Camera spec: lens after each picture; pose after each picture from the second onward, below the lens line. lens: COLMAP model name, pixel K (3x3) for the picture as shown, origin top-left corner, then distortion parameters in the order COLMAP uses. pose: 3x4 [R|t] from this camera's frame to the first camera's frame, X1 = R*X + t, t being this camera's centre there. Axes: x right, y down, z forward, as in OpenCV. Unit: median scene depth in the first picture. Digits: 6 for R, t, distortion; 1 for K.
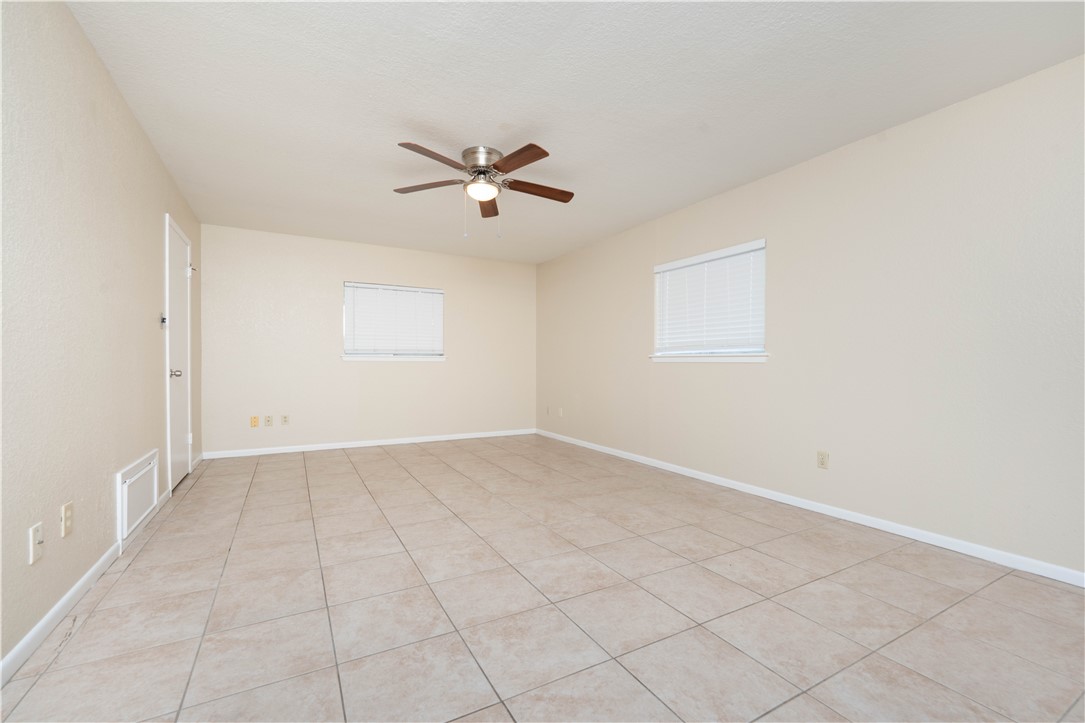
lens RADIAL K [[440.7, 0, 548.6], [0, 440.7, 363.9], [0, 0, 1]] dist [-0.001895, 0.000092]
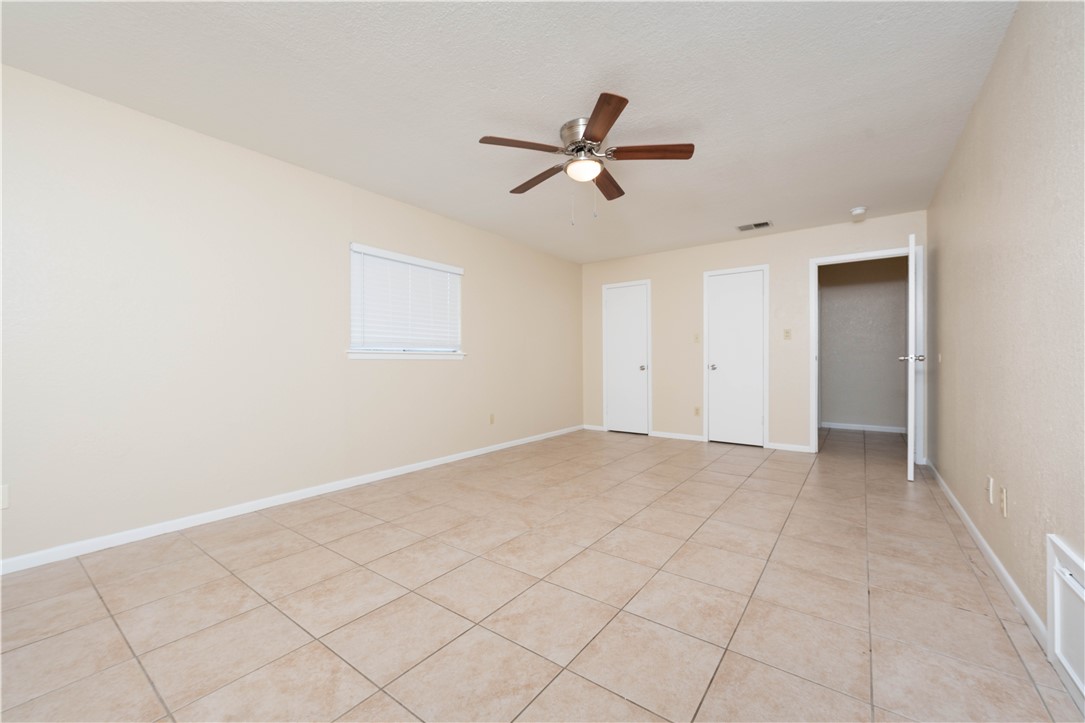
lens RADIAL K [[440.7, 0, 547.6], [0, 440.7, 361.1], [0, 0, 1]] dist [-0.001895, 0.000092]
pose [[-0.405419, -0.001928, 0.914129, -1.051976], [0.000721, 0.999997, 0.002429, -0.002532], [-0.914131, 0.001644, -0.405417, 1.604224]]
